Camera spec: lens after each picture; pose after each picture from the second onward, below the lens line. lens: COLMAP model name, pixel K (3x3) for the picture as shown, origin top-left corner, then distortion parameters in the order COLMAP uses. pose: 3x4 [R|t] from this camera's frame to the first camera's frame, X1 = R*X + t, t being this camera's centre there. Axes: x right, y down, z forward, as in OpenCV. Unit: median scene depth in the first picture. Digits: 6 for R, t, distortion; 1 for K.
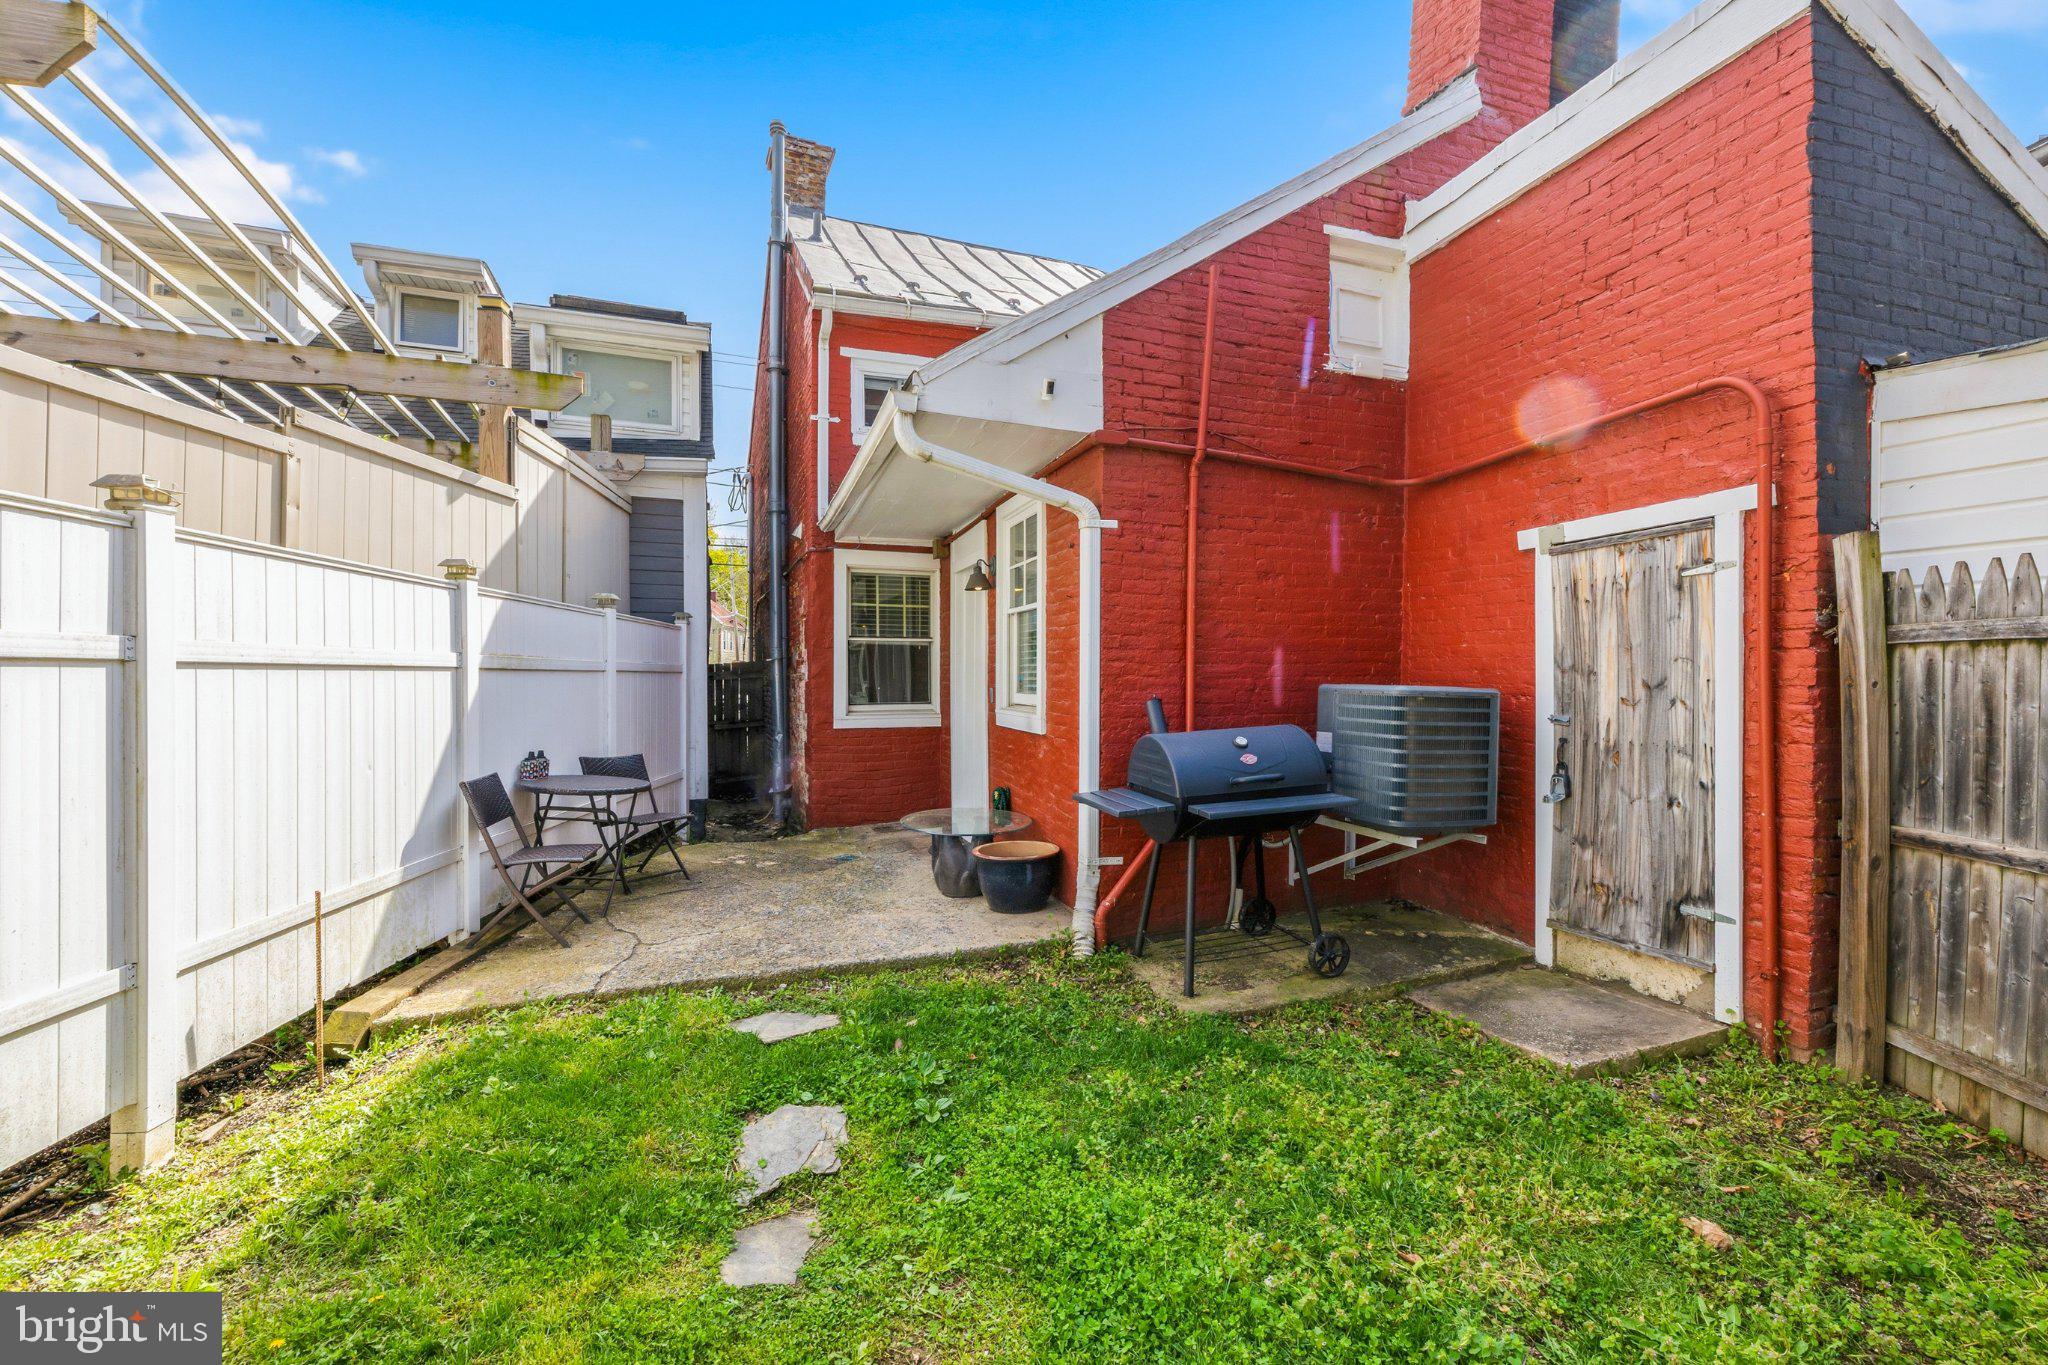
lens RADIAL K [[872.9, 0, 1024.0], [0, 872.9, 682.5], [0, 0, 1]] dist [-0.000193, 0.000088]
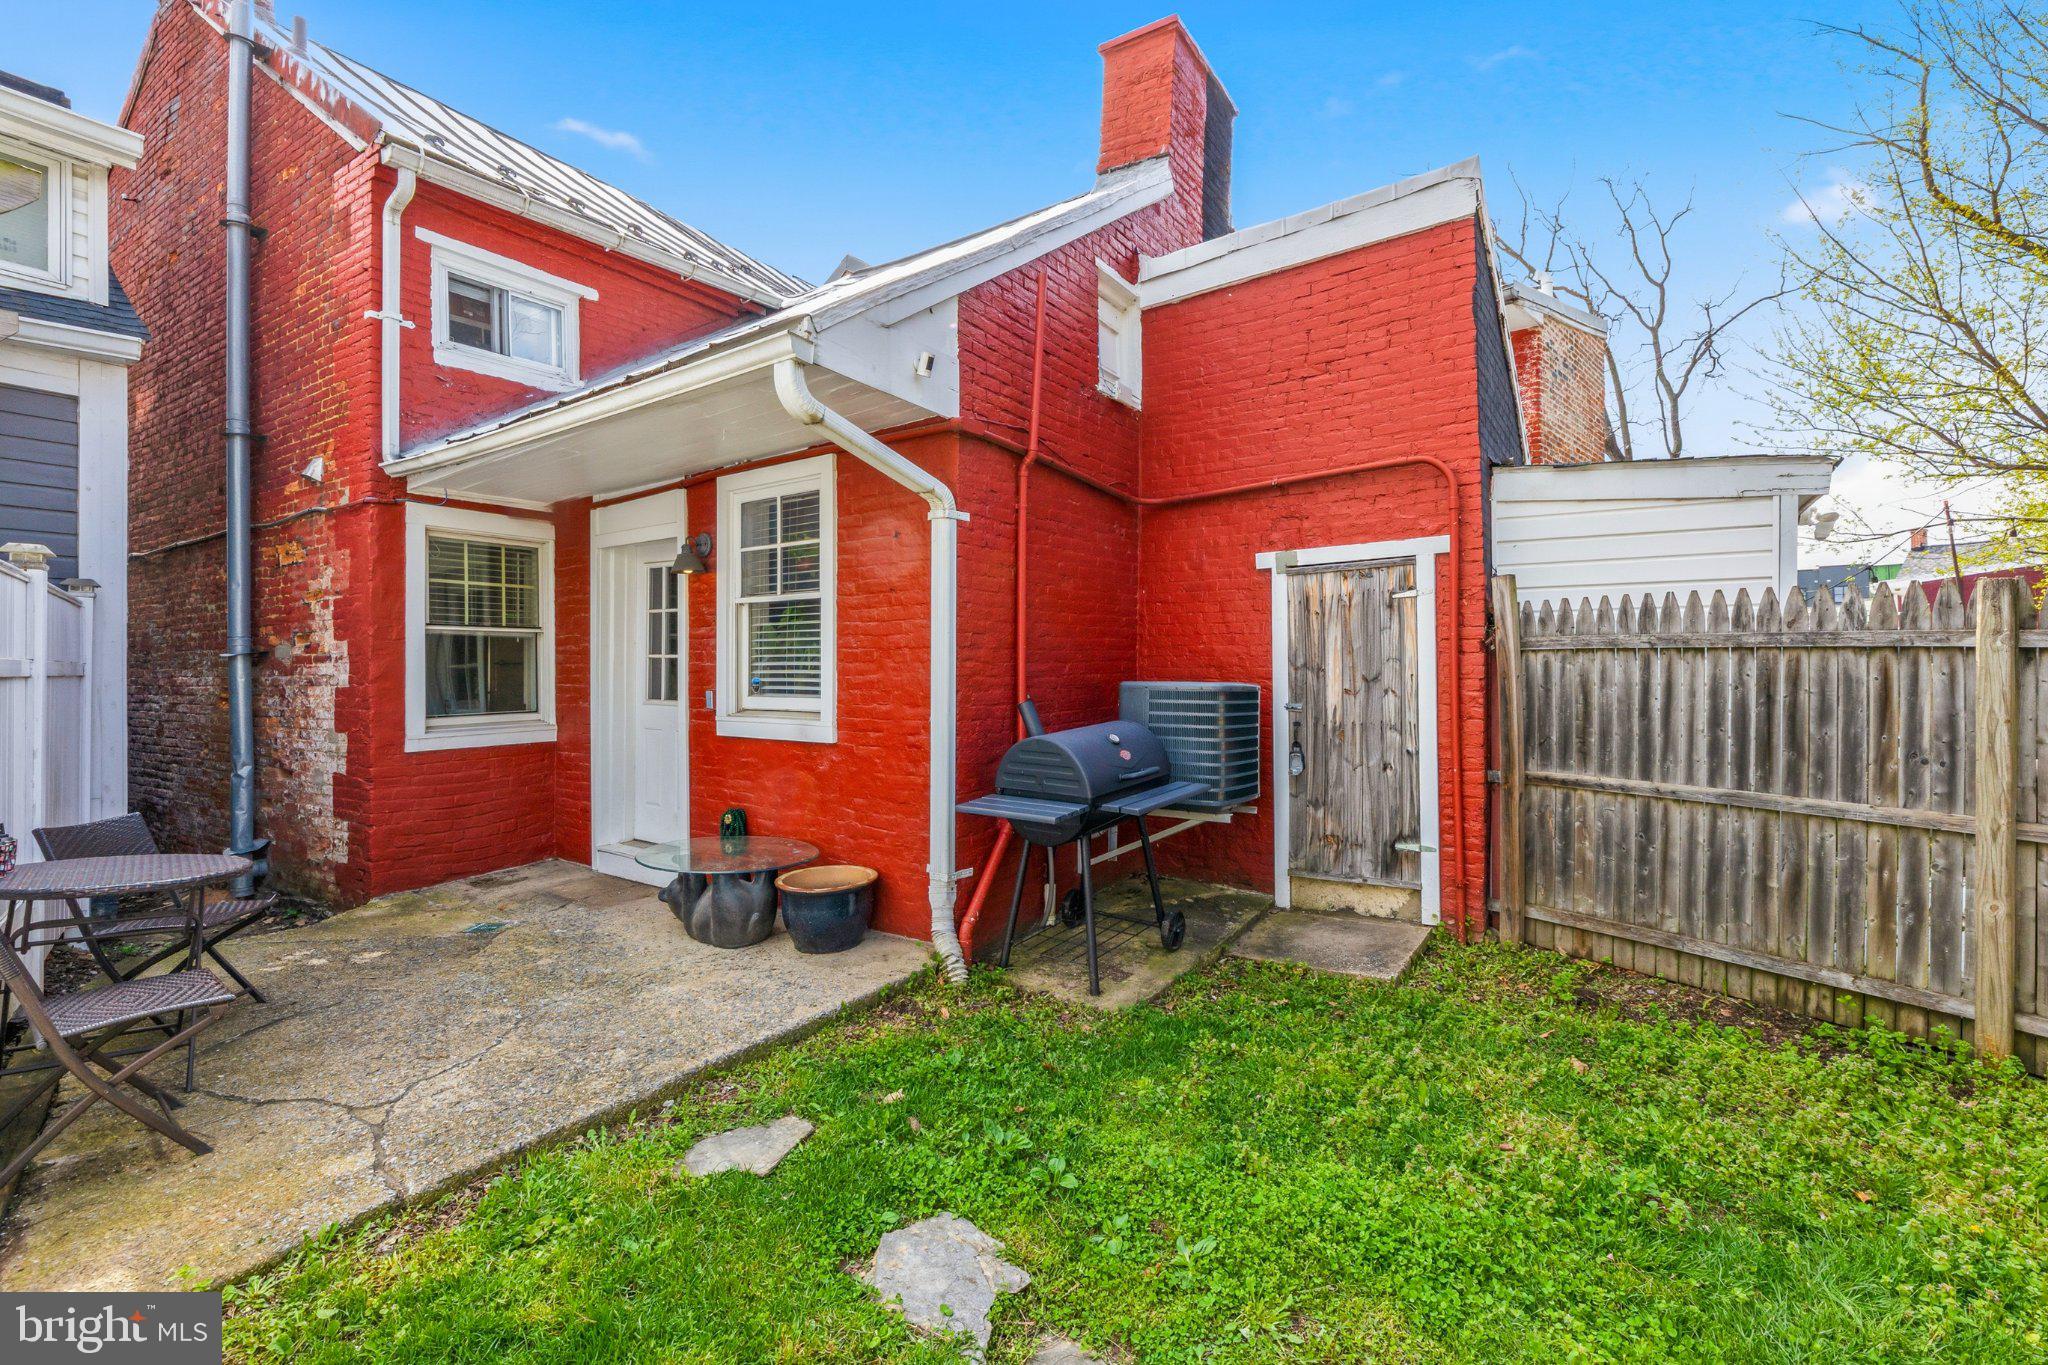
lens RADIAL K [[904.9, 0, 1022.5], [0, 904.9, 654.7], [0, 0, 1]] dist [-0.000466, 0.000501]
pose [[0.806134, 0.000856, 0.591733, -0.487617], [0.012333, 0.999757, -0.018248, -0.014382], [-0.591605, 0.022008, 0.805928, 0.196905]]
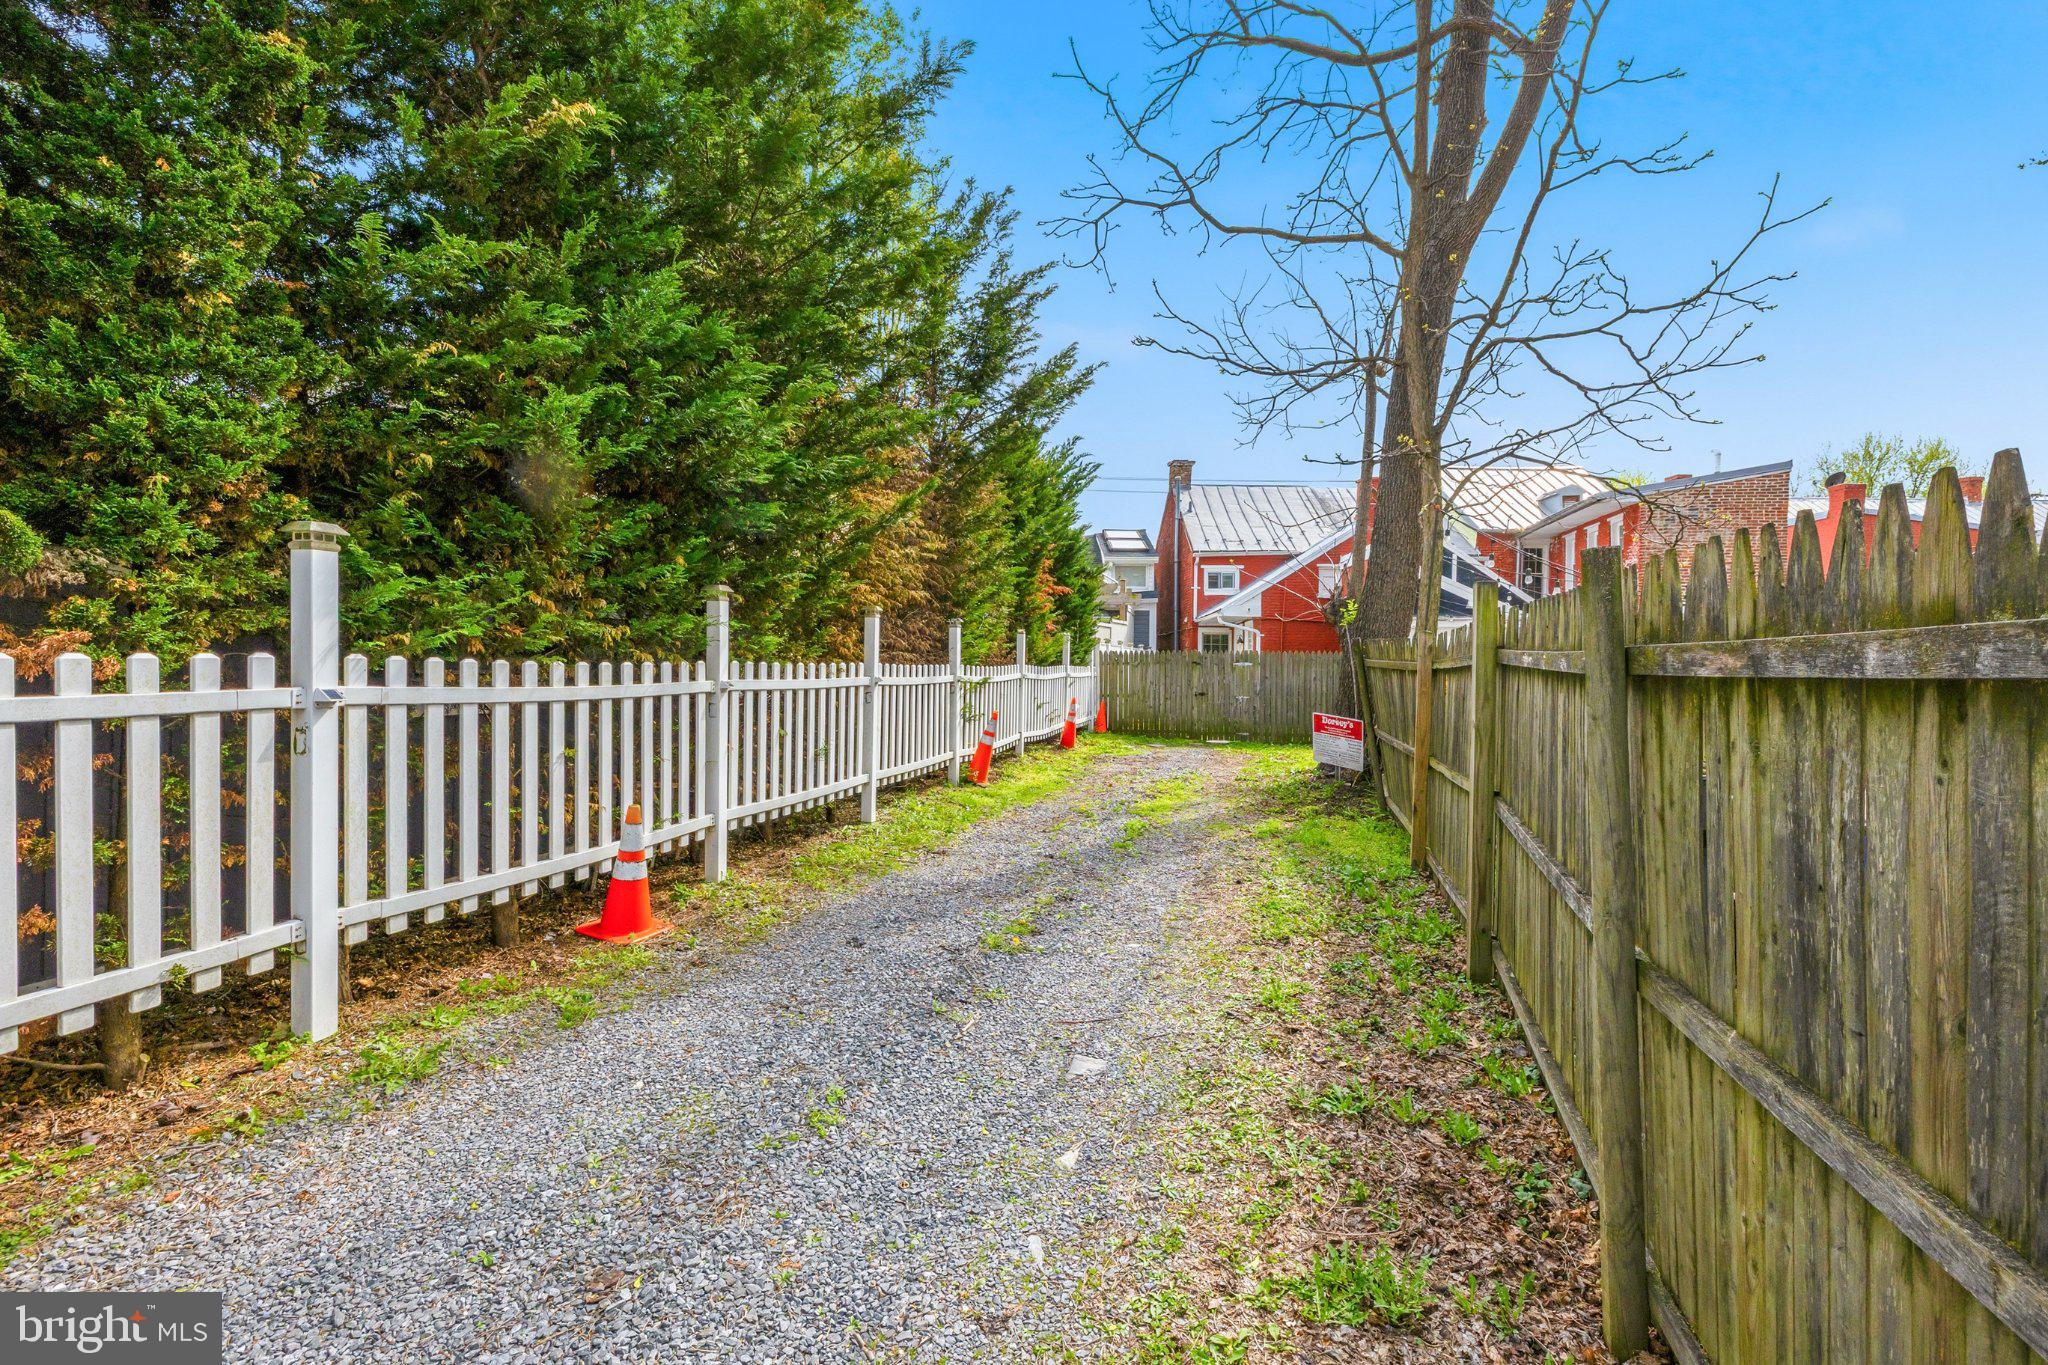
lens RADIAL K [[883.6, 0, 1024.0], [0, 883.6, 682.5], [0, 0, 1]] dist [0.002125, 0.000257]
pose [[0.934674, 0.015724, -0.355158, 0.672739], [-0.015336, 0.999875, 0.003907, 0.092283], [0.355175, 0.001795, 0.934798, -4.463862]]
